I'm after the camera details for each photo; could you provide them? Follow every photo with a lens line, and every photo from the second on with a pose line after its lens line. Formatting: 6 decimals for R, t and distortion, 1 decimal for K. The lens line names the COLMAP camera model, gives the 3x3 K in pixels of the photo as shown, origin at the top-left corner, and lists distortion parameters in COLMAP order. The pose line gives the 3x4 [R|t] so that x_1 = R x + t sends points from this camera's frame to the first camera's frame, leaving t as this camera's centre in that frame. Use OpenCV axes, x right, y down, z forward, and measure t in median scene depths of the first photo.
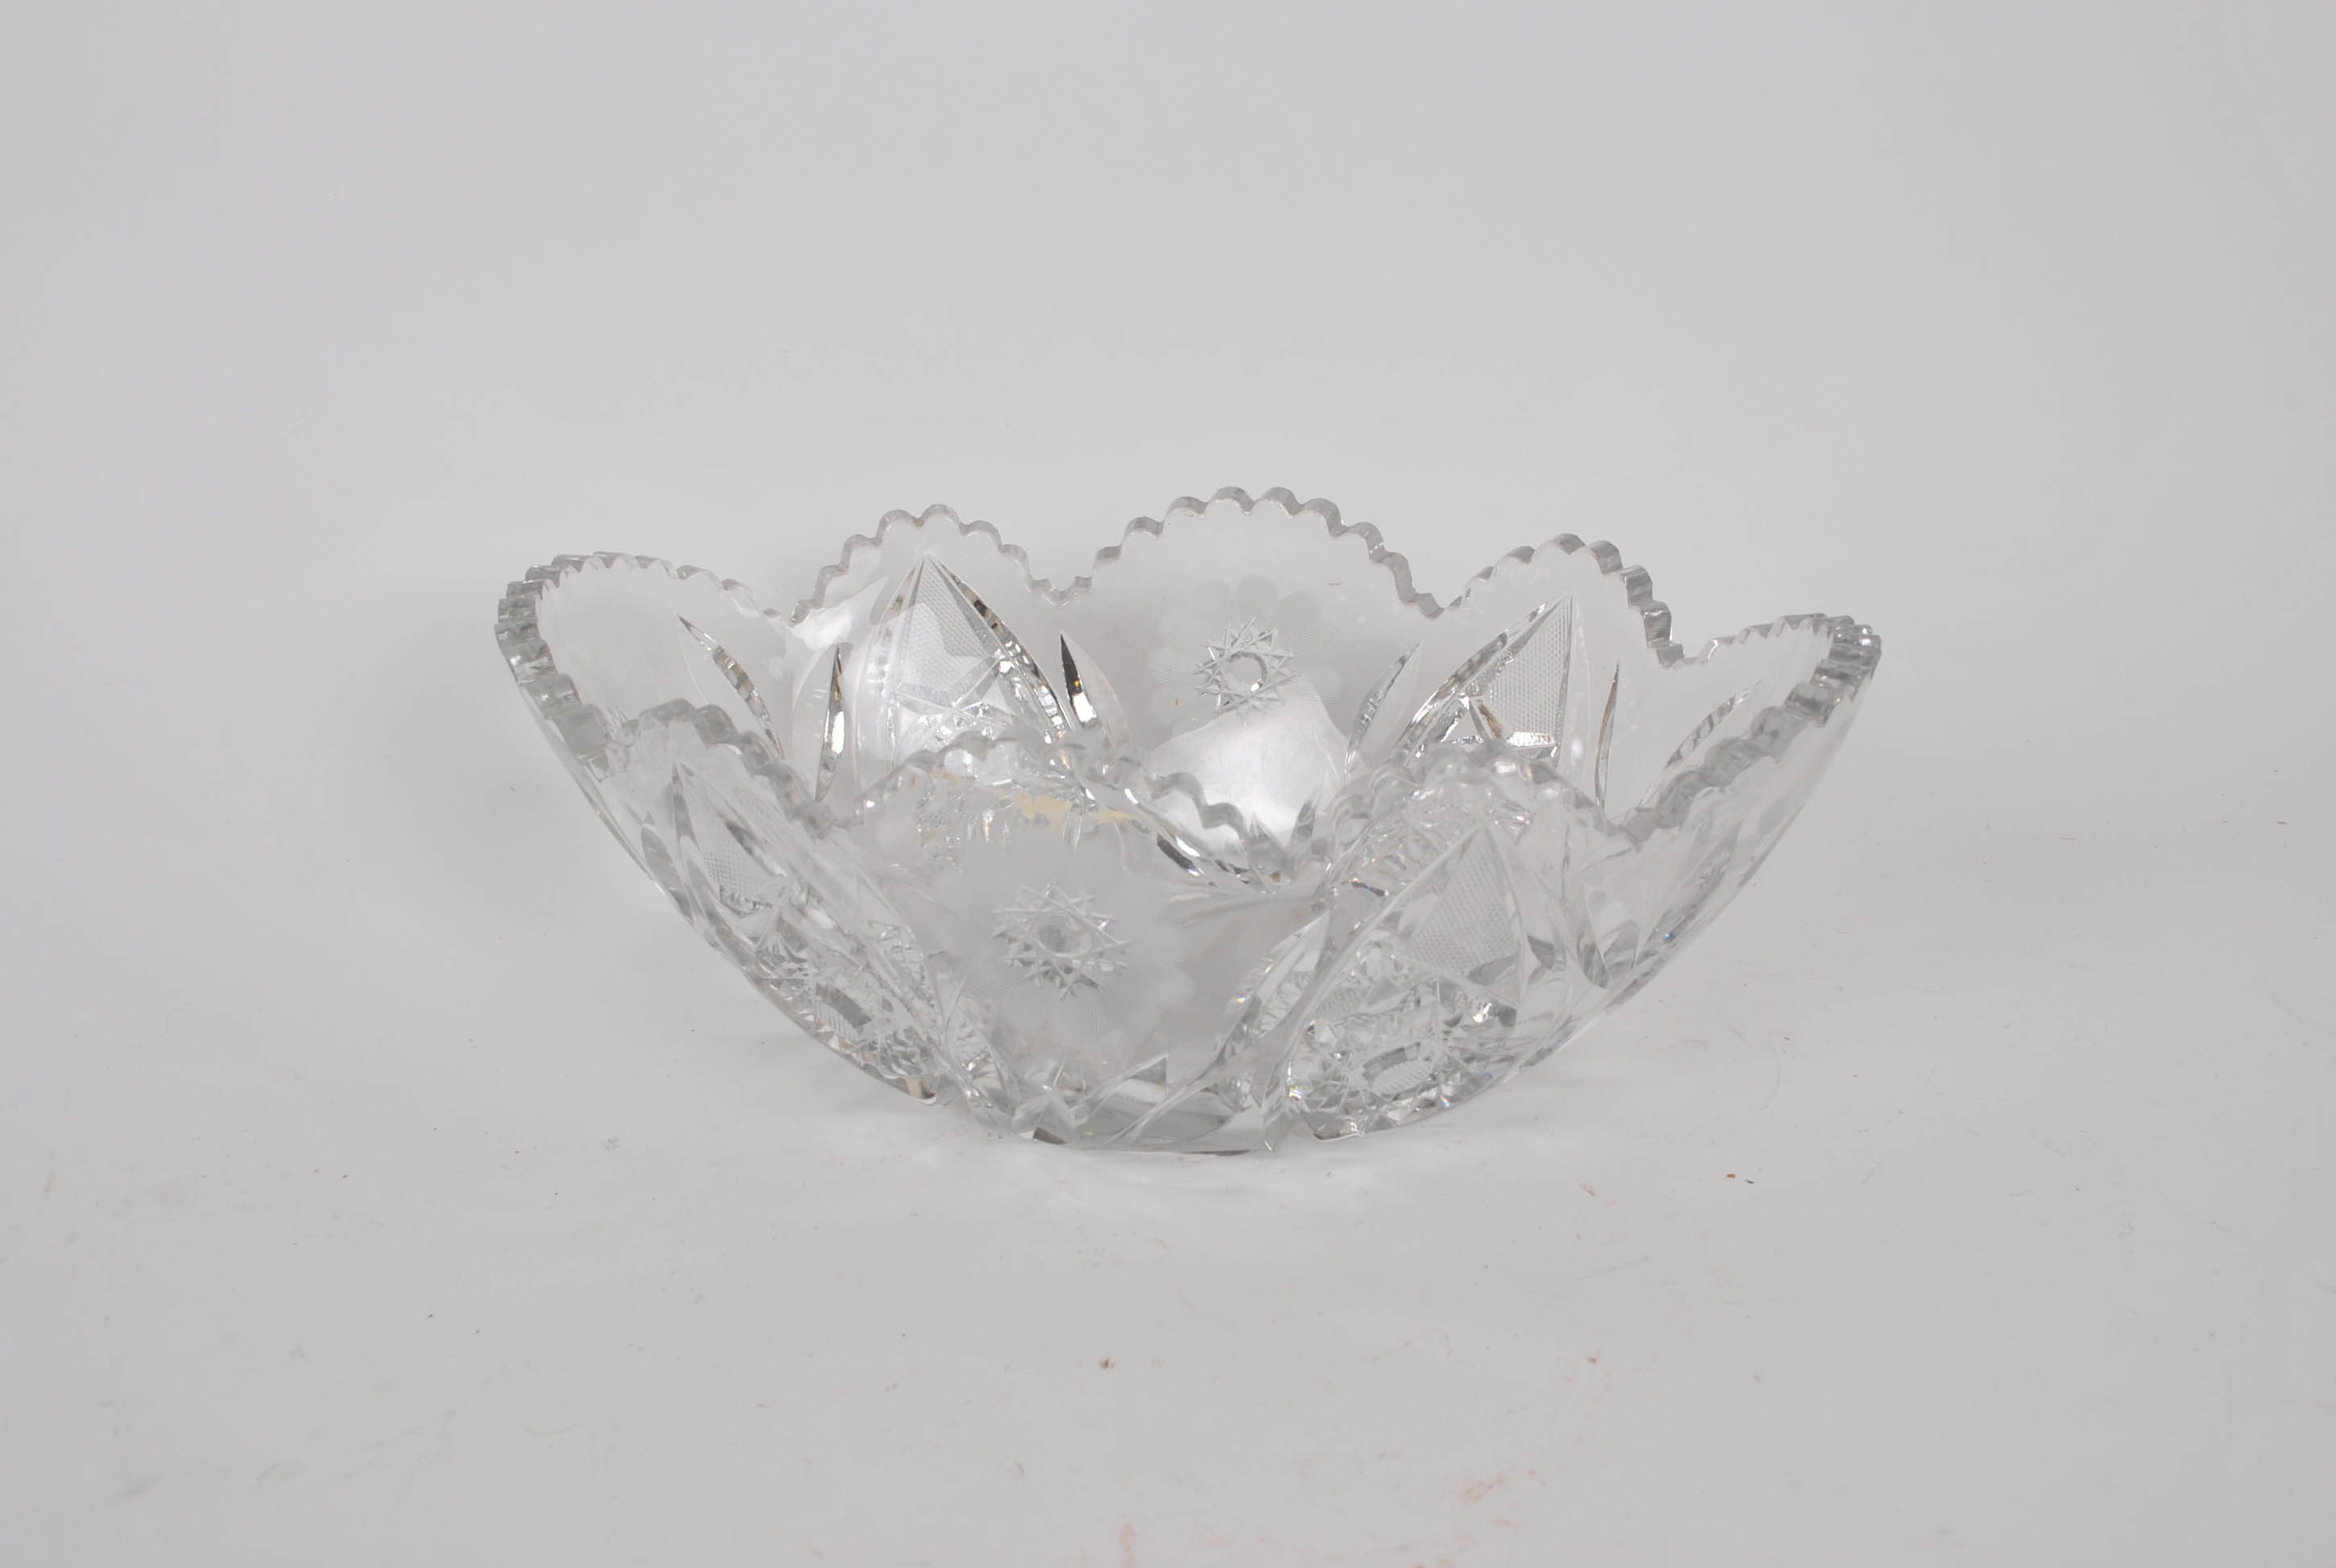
lens RADIAL K [[2877.7, 0, 1121.6], [0, 2877.7, 783.4], [0, 0, 1]] dist [-0.080349, -0.009062]
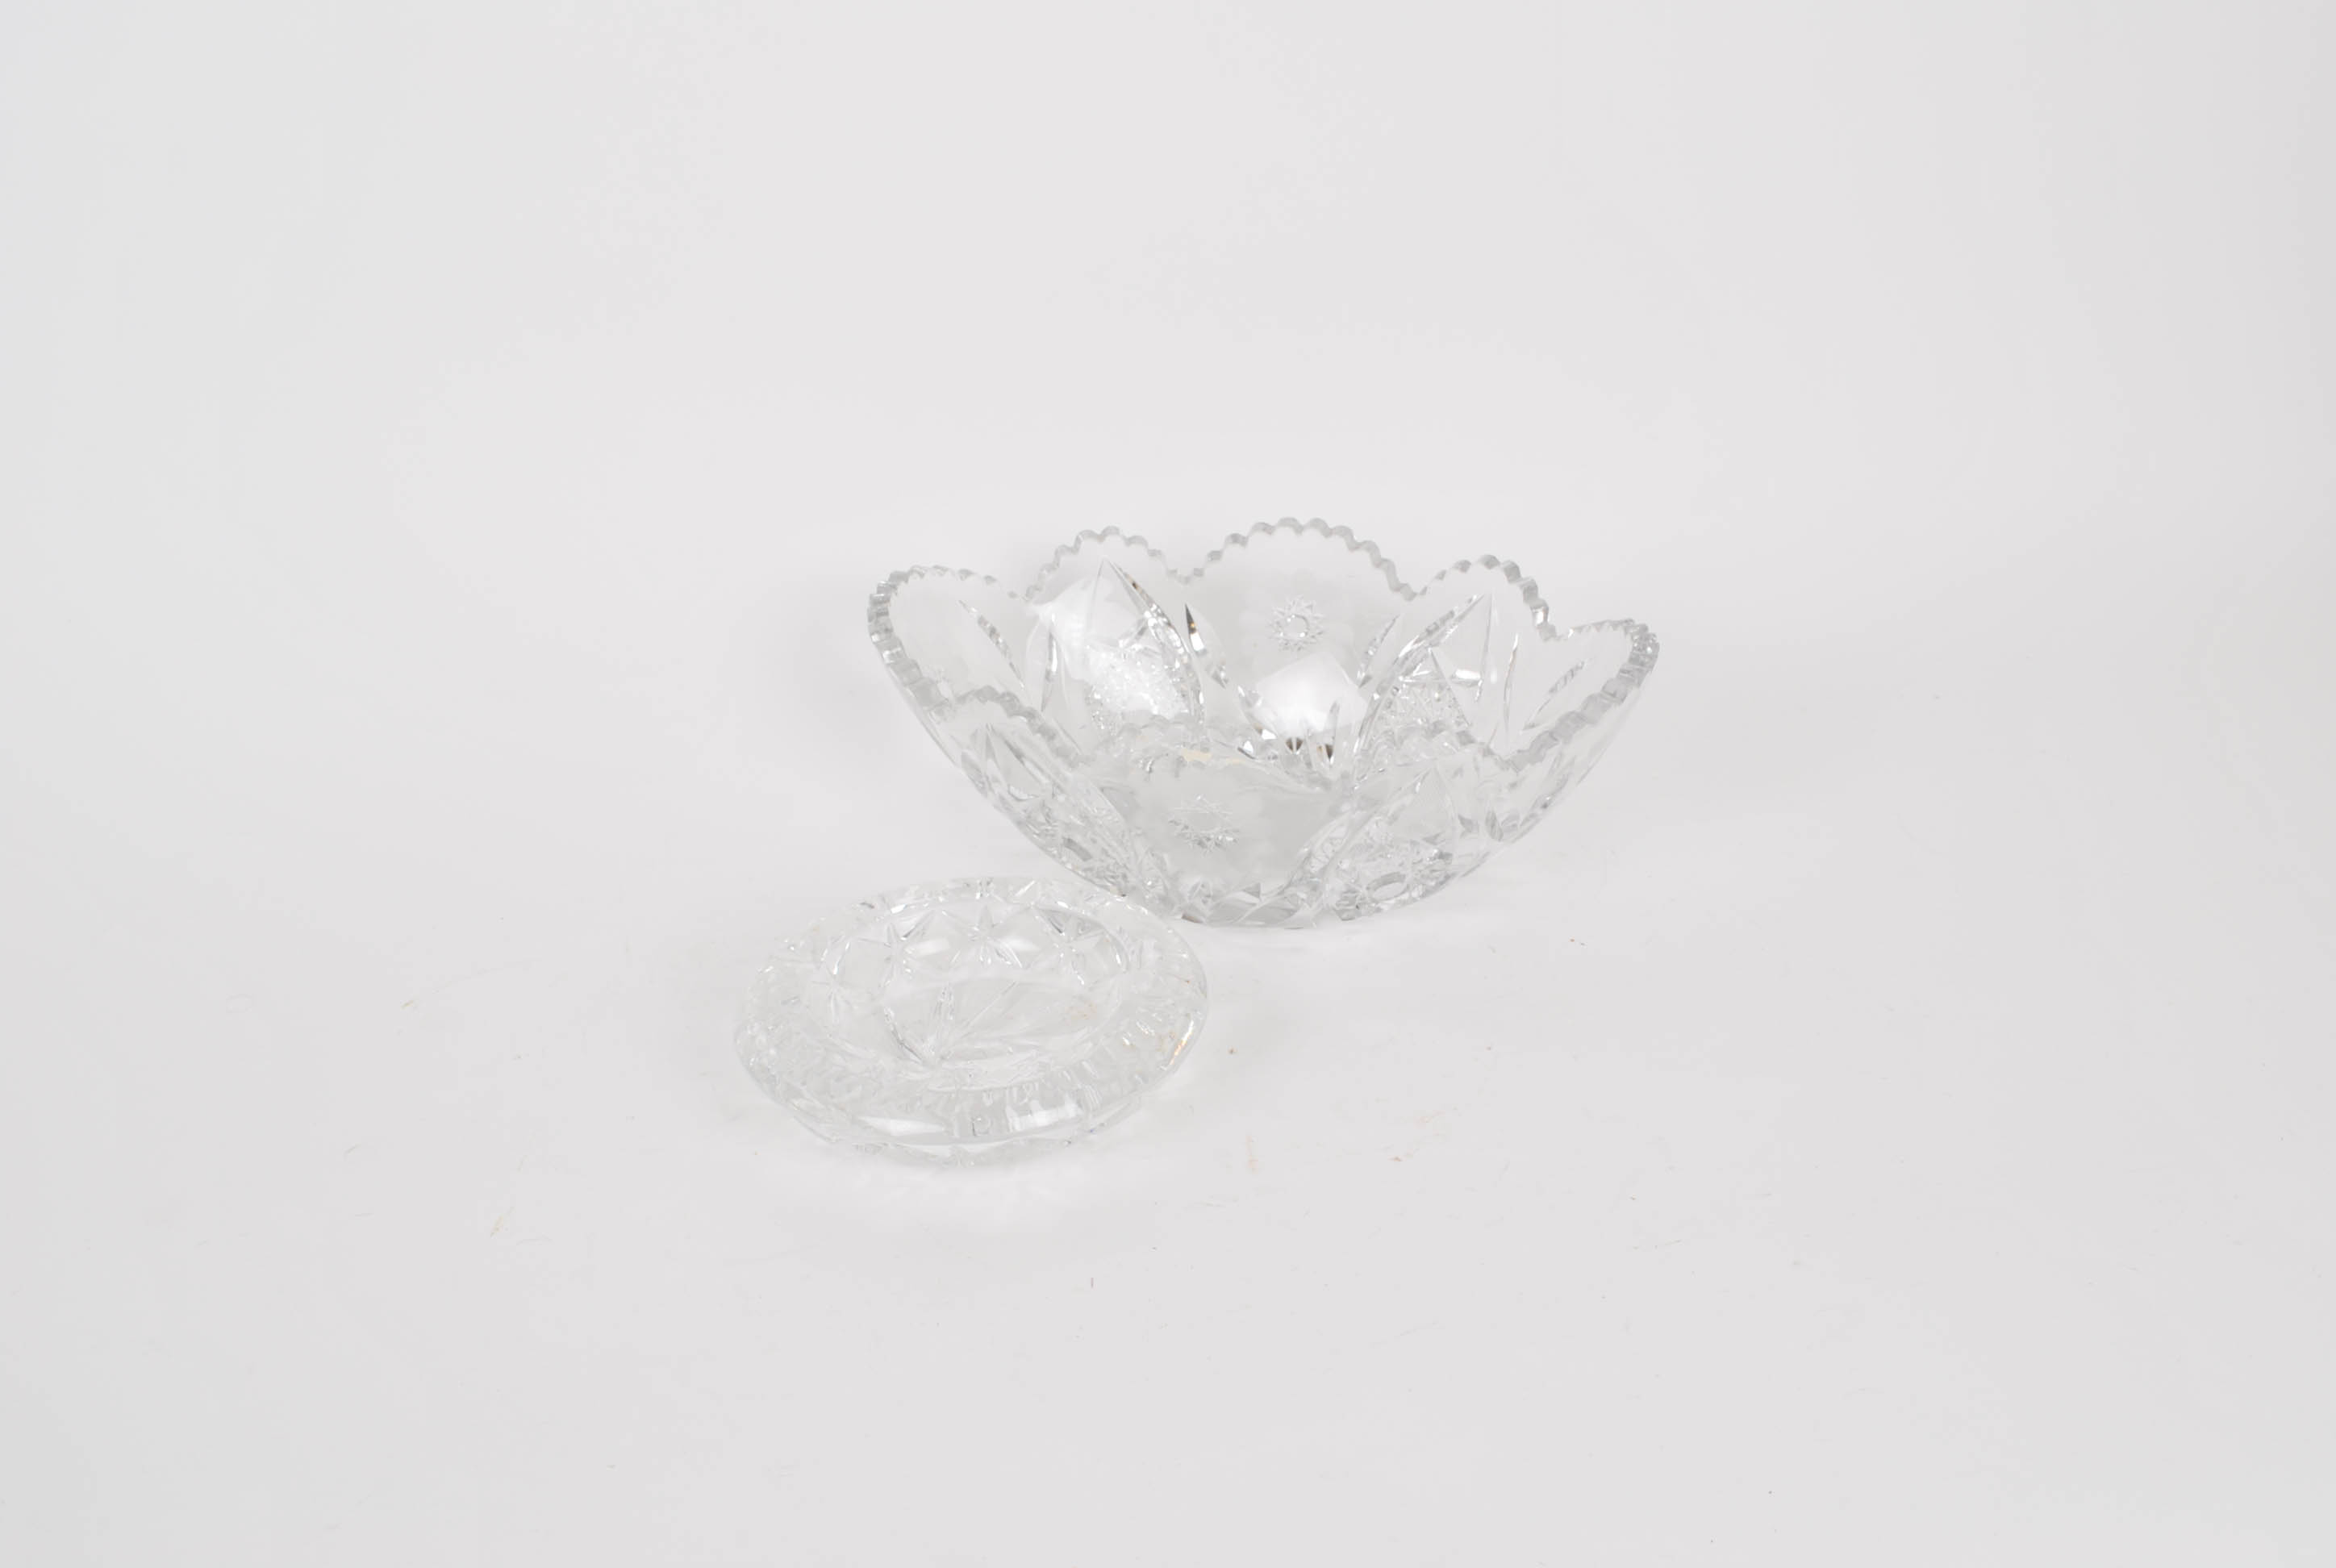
lens RADIAL K [[2665.8, 0, 1168.0], [0, 2665.8, 784.0], [0, 0, 1]] dist [0.001970, 0.000844]
pose [[0.999909, -0.006896, 0.011583, -0.058113], [0.005259, 0.990723, 0.135798, -0.184036], [-0.012412, -0.135724, 0.990669, -0.625158]]
